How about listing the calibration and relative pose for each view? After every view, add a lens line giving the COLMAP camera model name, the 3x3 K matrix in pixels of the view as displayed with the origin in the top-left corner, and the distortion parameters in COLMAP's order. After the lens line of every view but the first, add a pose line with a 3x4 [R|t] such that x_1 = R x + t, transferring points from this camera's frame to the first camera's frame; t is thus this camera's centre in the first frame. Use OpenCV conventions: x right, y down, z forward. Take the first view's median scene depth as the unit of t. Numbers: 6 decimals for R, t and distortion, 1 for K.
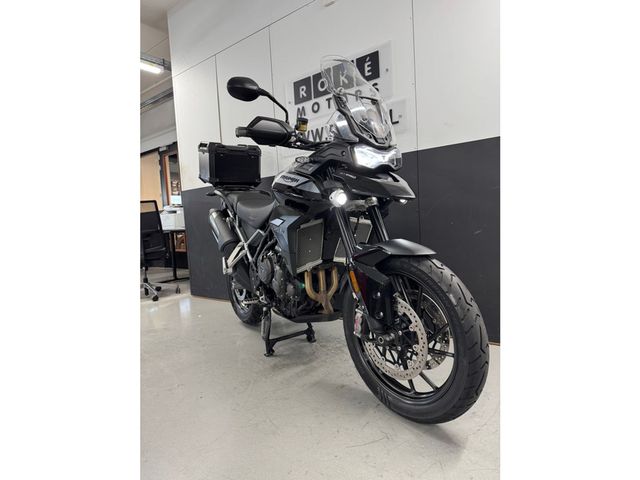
lens RADIAL K [[337.2, 0, 320.0], [0, 337.2, 240.0], [0, 0, 1]] dist [0.011883, -0.000286]
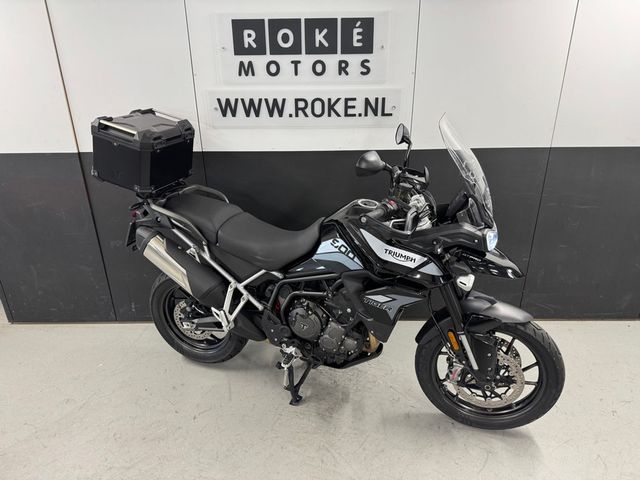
lens RADIAL K [[447.5, 0, 320.0], [0, 447.5, 240.0], [0, 0, 1]] dist [0.009176, -0.005870]
pose [[0.806133, -0.187621, 0.561202, -0.811532], [0.004137, 0.950166, 0.311717, -0.520502], [-0.591720, -0.248964, 0.766737, 0.187590]]
